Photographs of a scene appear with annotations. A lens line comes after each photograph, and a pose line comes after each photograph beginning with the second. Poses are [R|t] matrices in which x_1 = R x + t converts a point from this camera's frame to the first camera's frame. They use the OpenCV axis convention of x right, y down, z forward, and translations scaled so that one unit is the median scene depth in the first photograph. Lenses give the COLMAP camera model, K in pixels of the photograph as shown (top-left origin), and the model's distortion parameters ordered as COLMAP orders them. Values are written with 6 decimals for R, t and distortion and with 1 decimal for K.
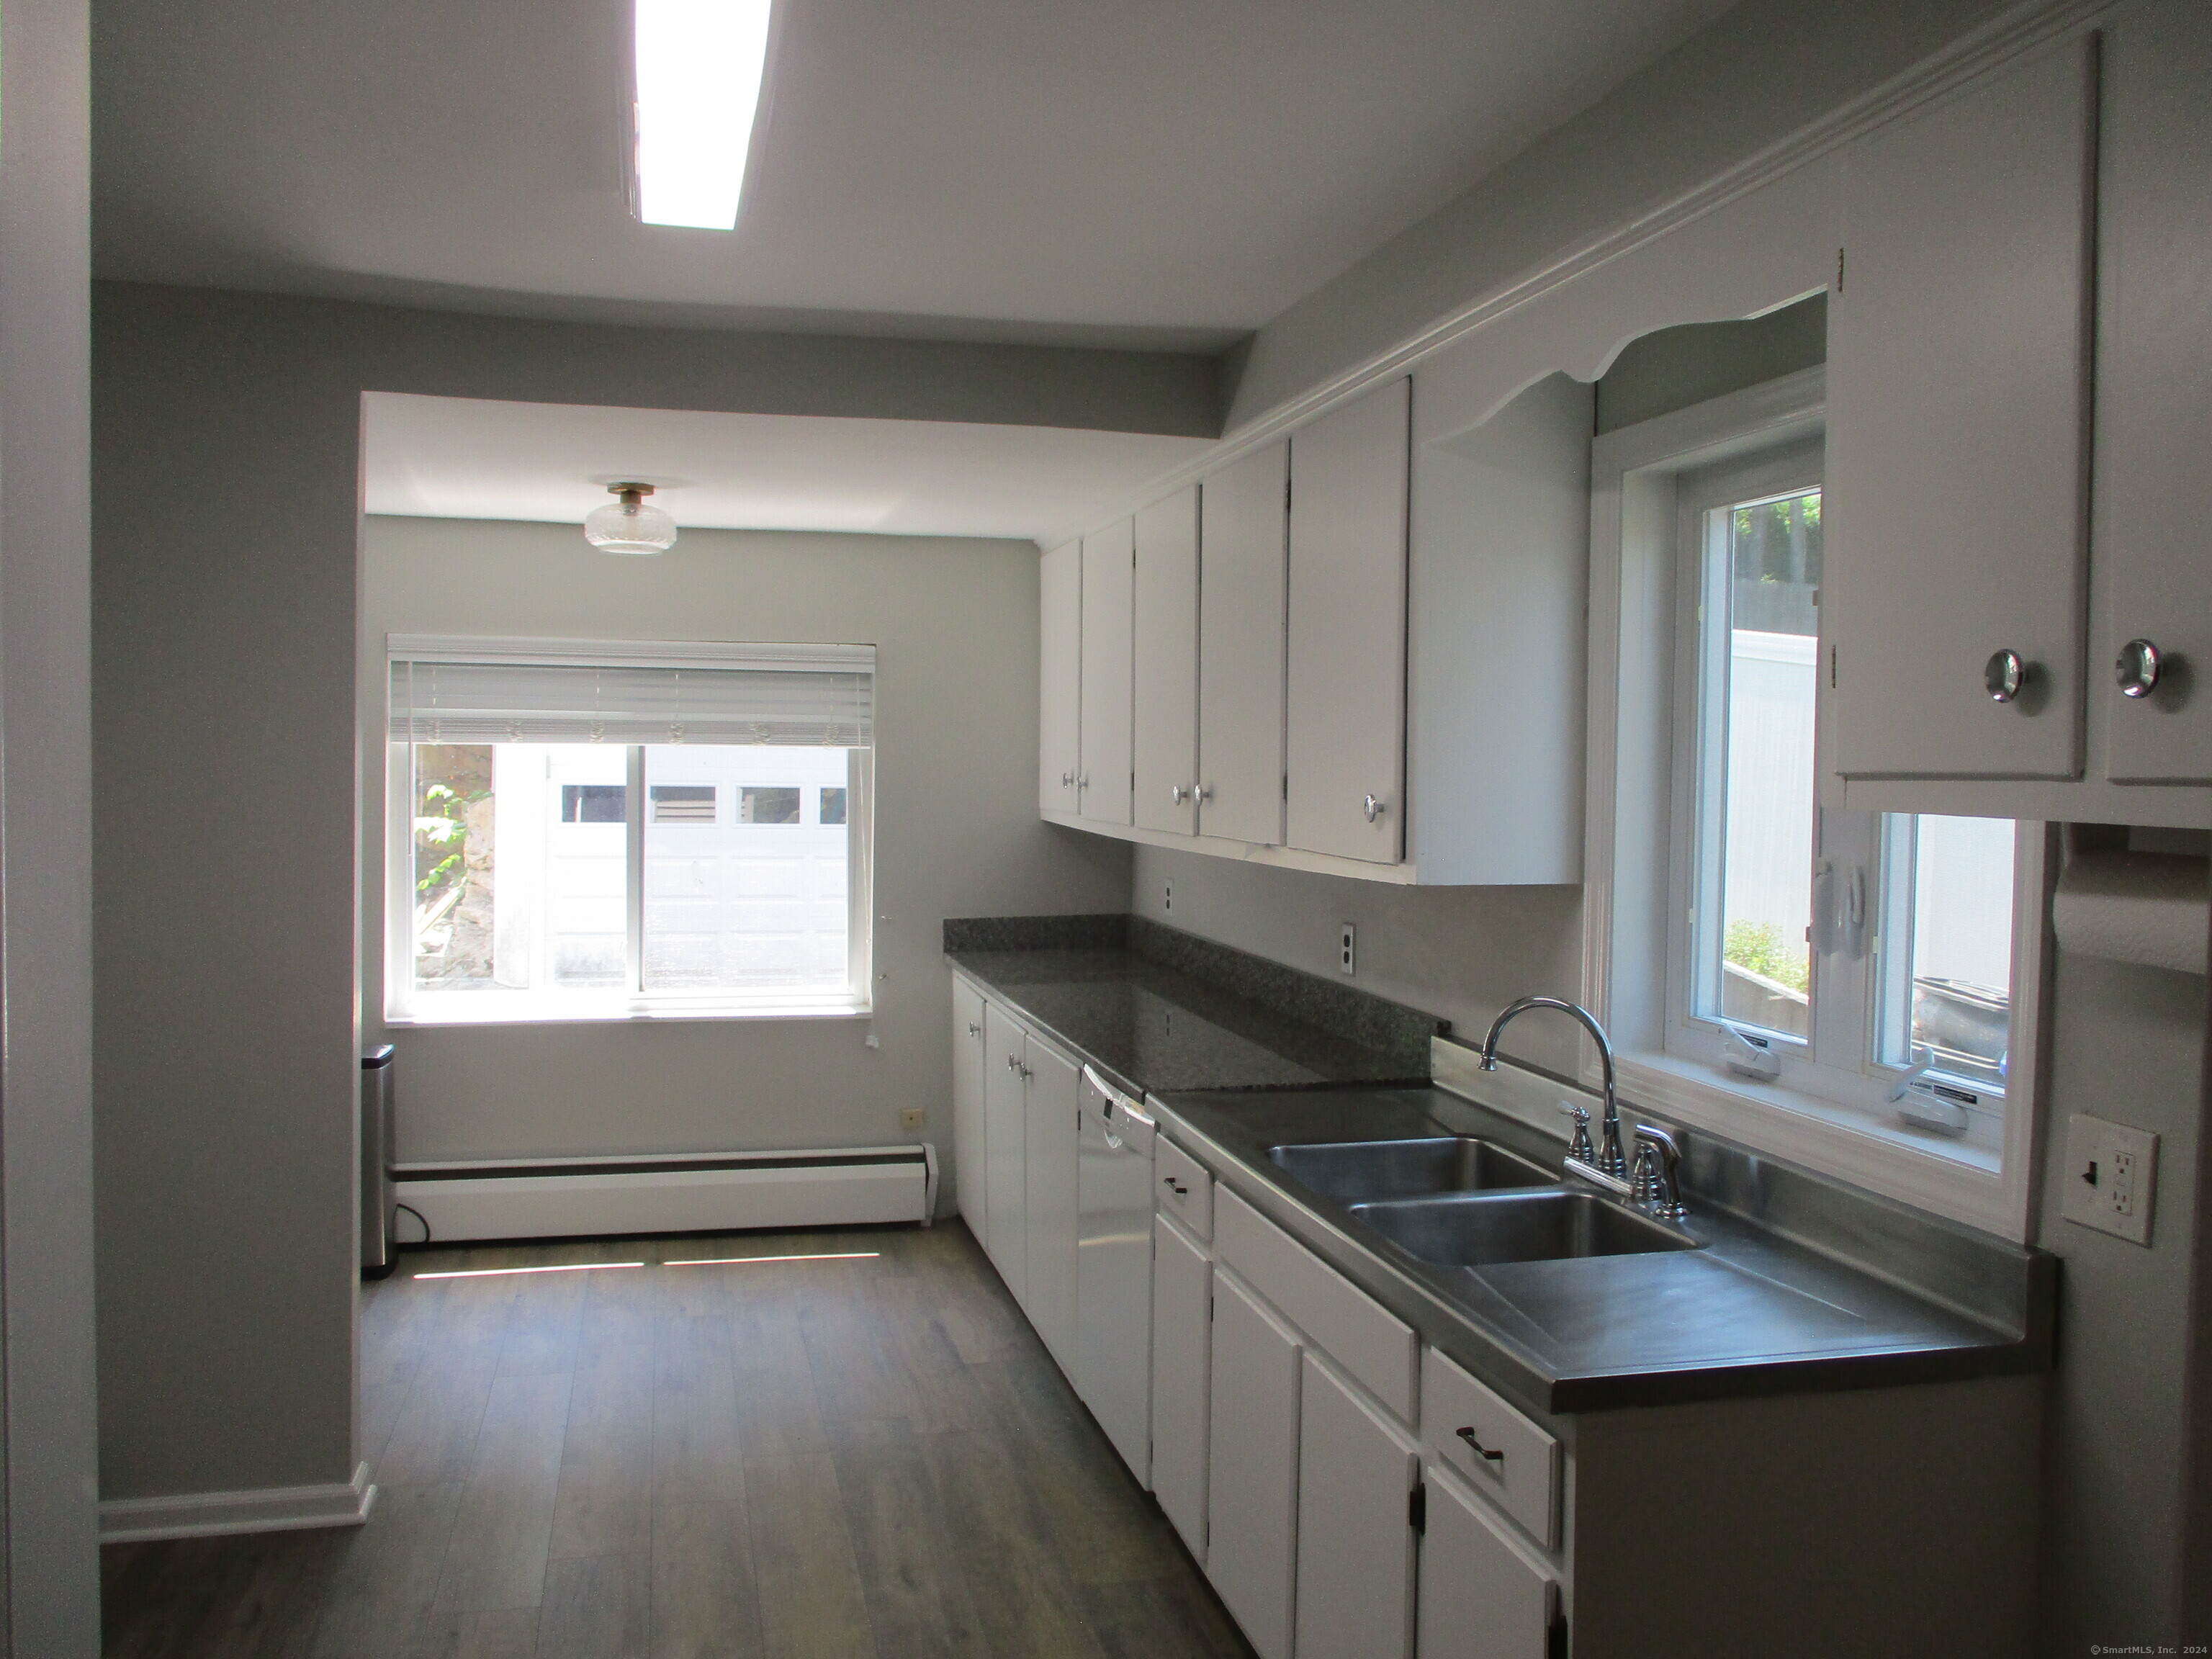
lens RADIAL K [[1833.8, 0, 1104.8], [0, 1833.8, 827.4], [0, 0, 1]] dist [-0.013862, -0.000529]
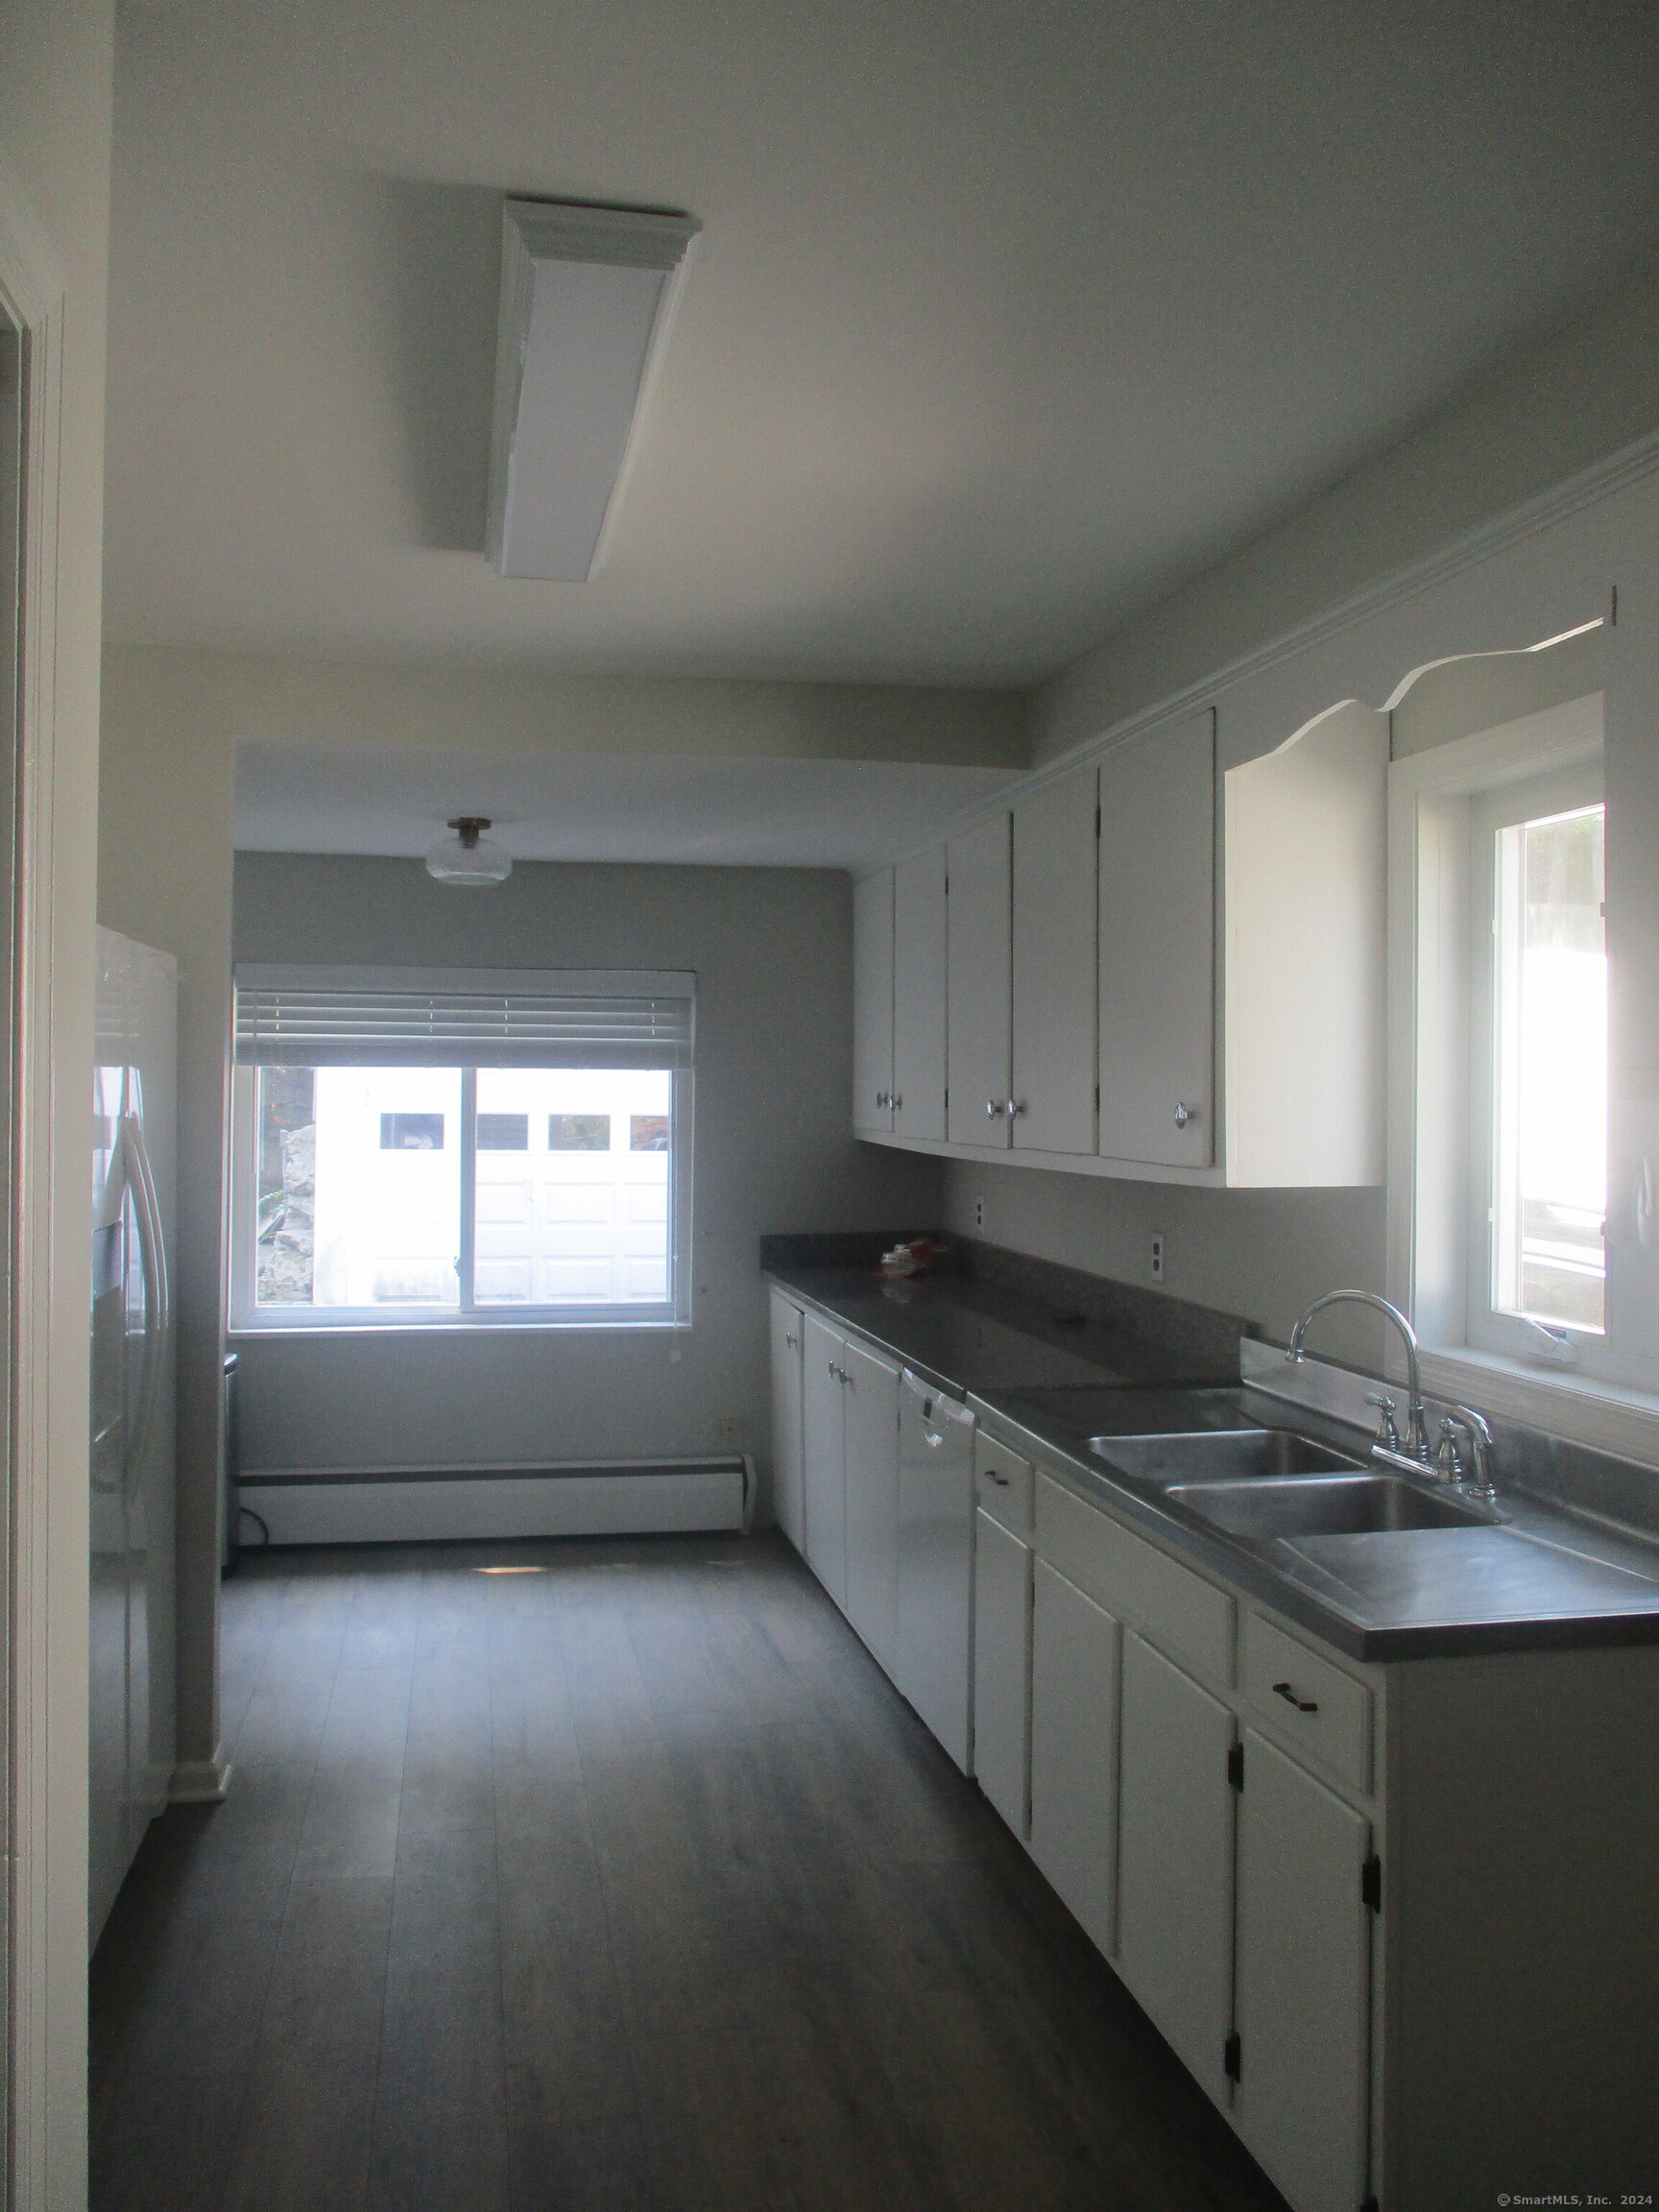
lens RADIAL K [[1828.9, 0, 824.1], [0, 1828.9, 1088.0], [0, 0, 1]] dist [-0.029654, -0.002956]
pose [[0.999074, -0.005152, -0.042716, -0.013893], [0.003481, 0.999229, -0.039095, 0.013474], [0.042884, 0.038910, 0.998322, -0.052193]]
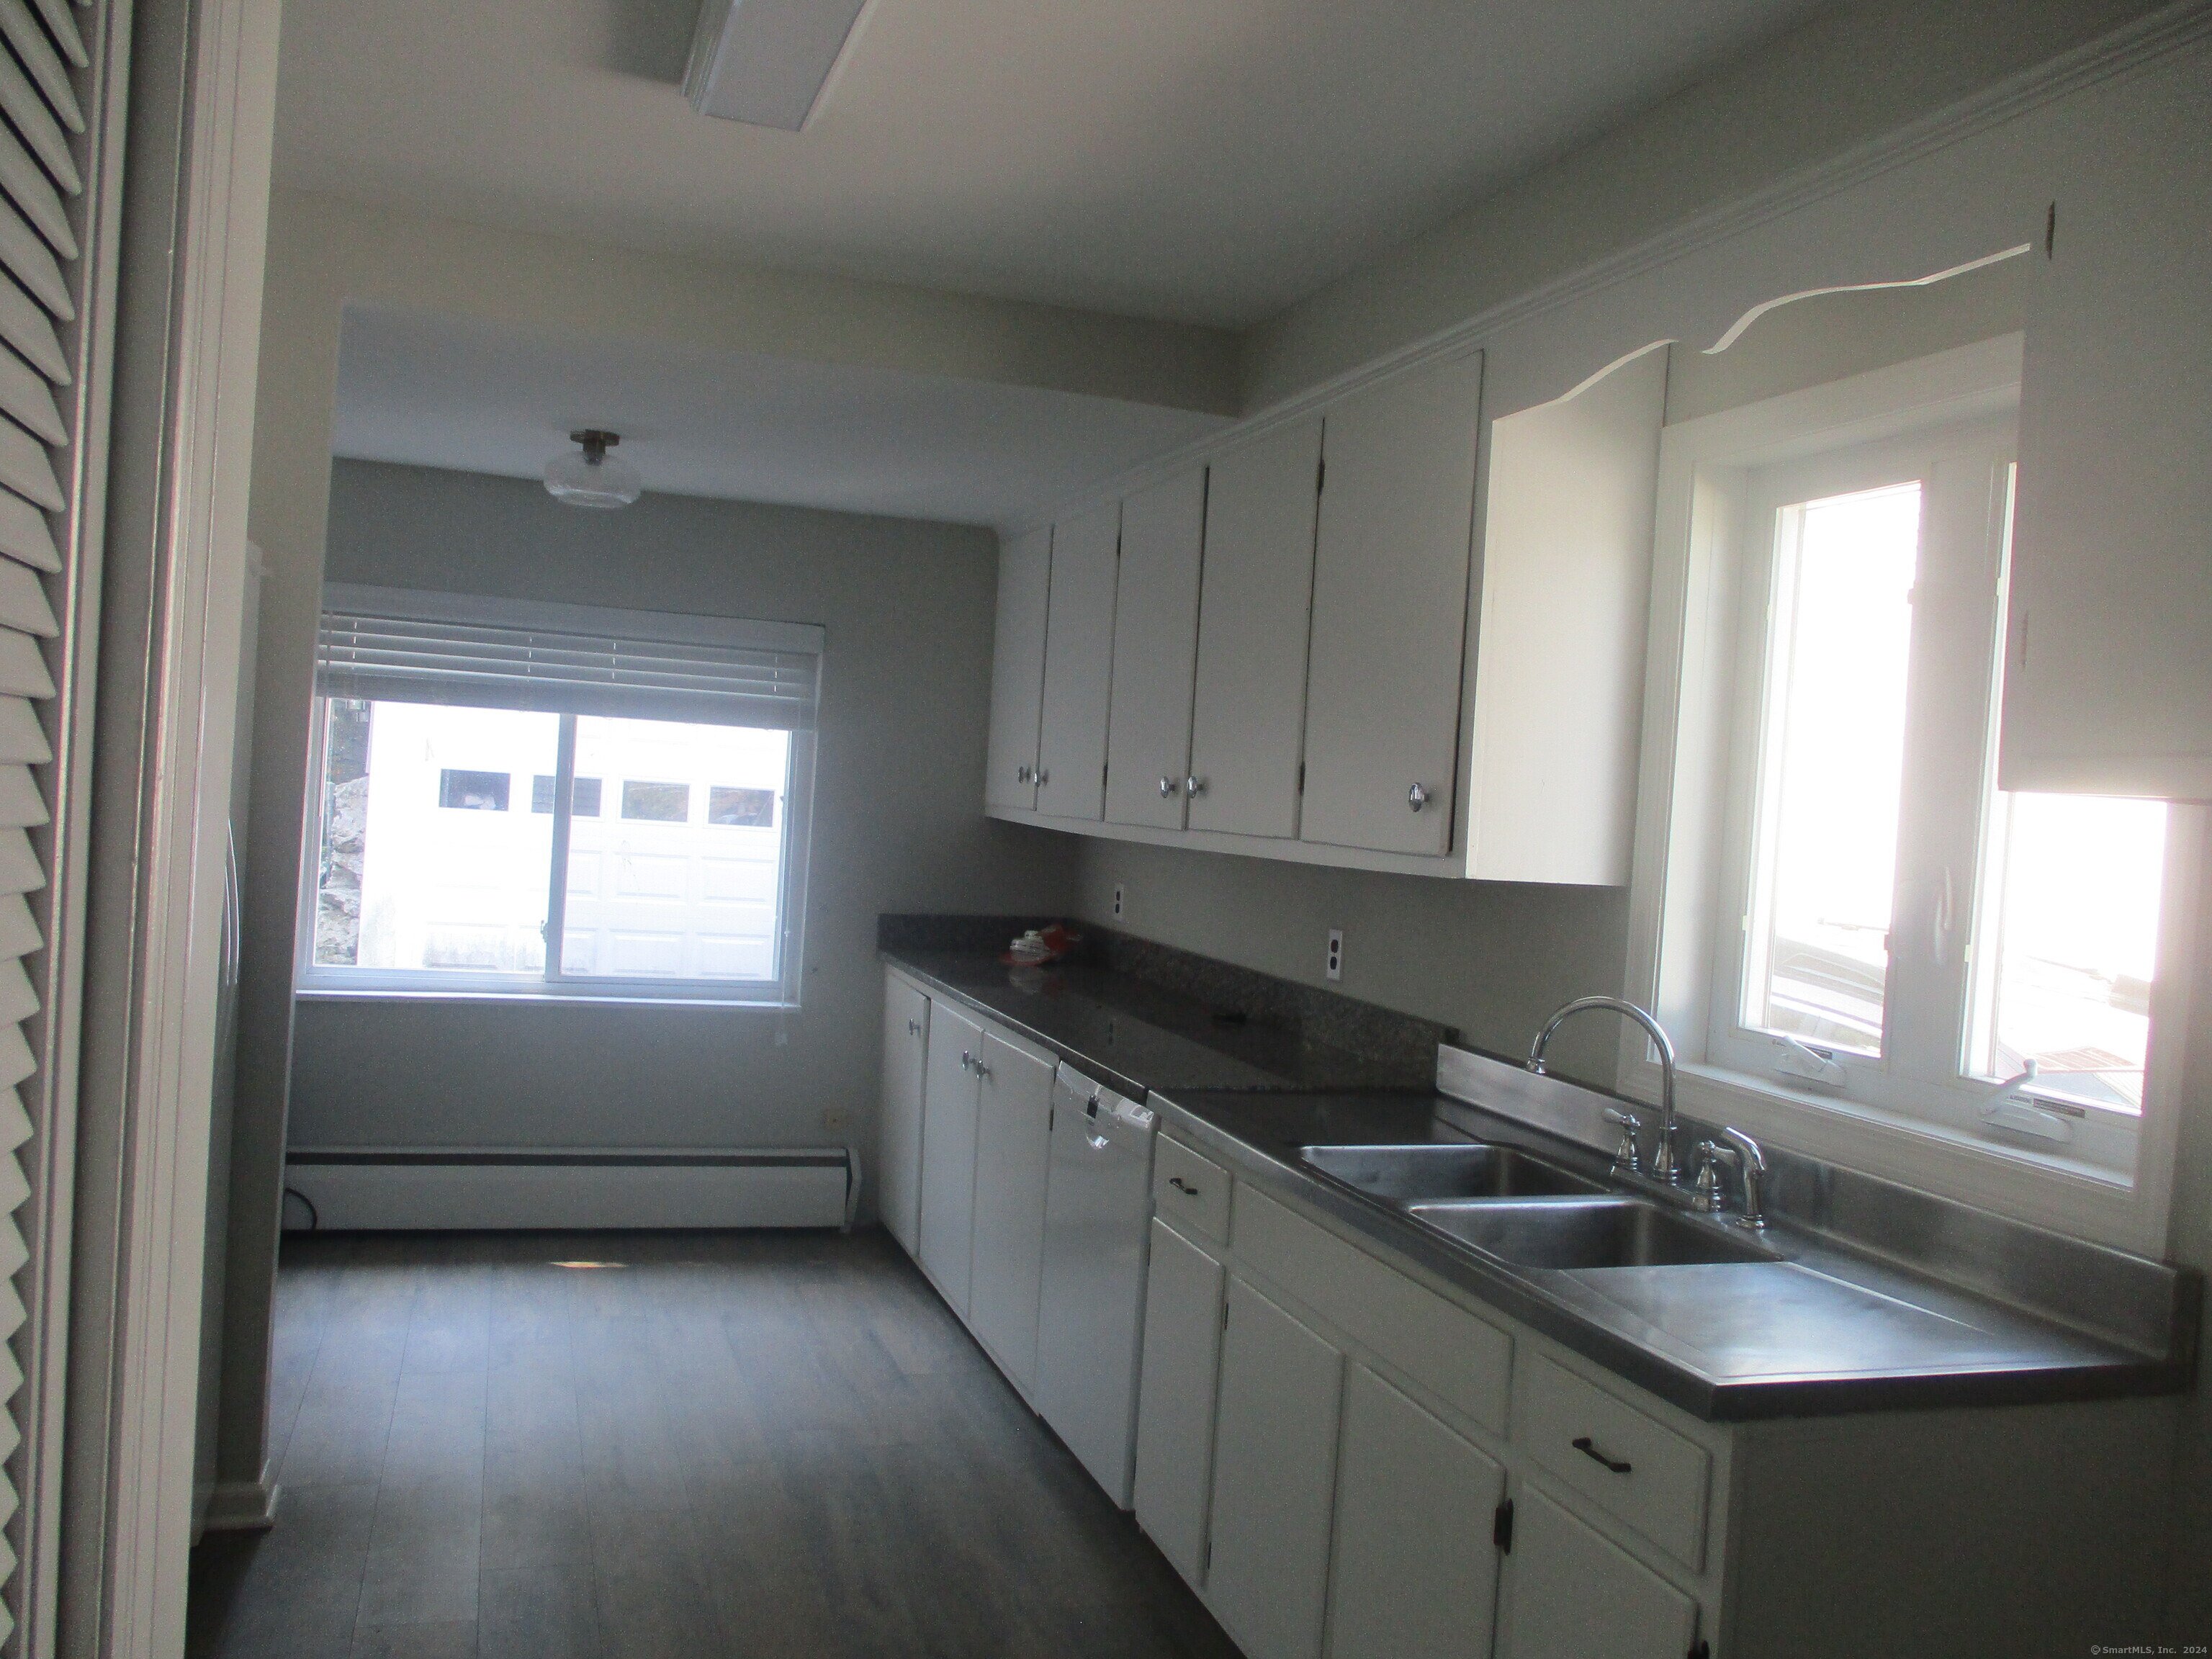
lens RADIAL K [[1844.1, 0, 1106.0], [0, 1844.1, 829.5], [0, 0, 1]] dist [-0.015653, -0.001100]
pose [[0.995802, 0.050722, 0.076191, -0.082187], [-0.049647, 0.998640, -0.015935, 0.027634], [-0.076895, 0.012085, 0.996966, 0.048117]]
